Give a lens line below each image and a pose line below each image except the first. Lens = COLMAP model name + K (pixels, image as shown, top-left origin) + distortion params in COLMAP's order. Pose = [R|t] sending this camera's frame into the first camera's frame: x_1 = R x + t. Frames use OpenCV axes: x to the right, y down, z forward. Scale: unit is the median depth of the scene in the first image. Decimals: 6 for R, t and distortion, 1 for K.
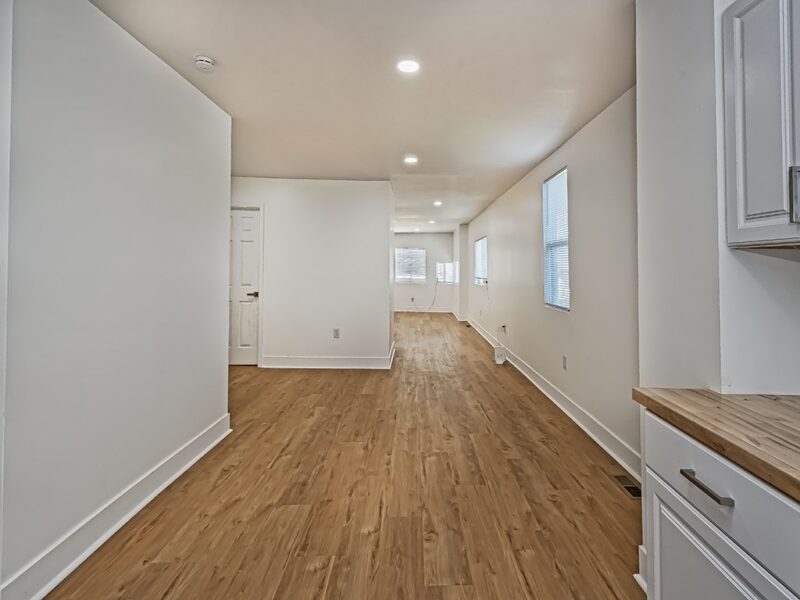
lens RADIAL K [[356.0, 0, 414.3], [0, 356.0, 291.2], [0, 0, 1]] dist [0.003108, -0.000160]
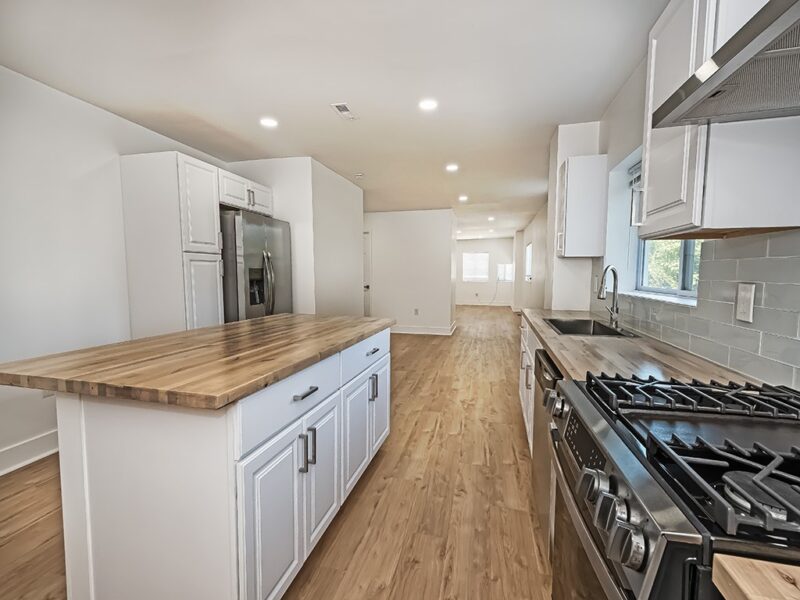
lens RADIAL K [[352.9, 0, 404.9], [0, 352.9, 311.5], [0, 0, 1]] dist [0.009013, -0.000835]
pose [[0.971466, 0.009377, -0.236993, 0.163016], [0.002448, 0.998768, 0.049554, 0.069665], [0.237166, -0.048720, 0.970247, -0.837128]]
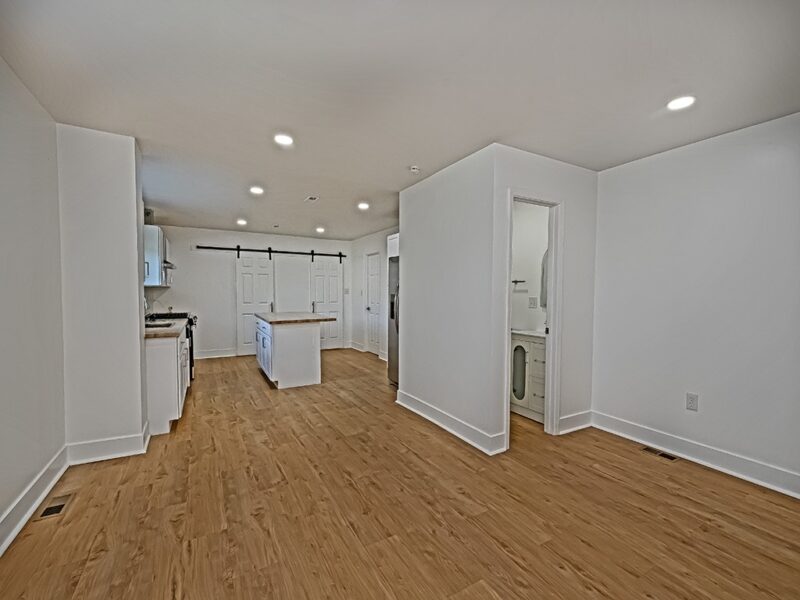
lens RADIAL K [[352.9, 0, 404.9], [0, 352.9, 311.5], [0, 0, 1]] dist [0.009013, -0.000835]
pose [[-0.865871, 0.002806, -0.500260, 0.200444], [-0.052217, 0.994015, 0.095956, -0.098111], [0.497535, 0.109208, -0.860542, 1.733704]]
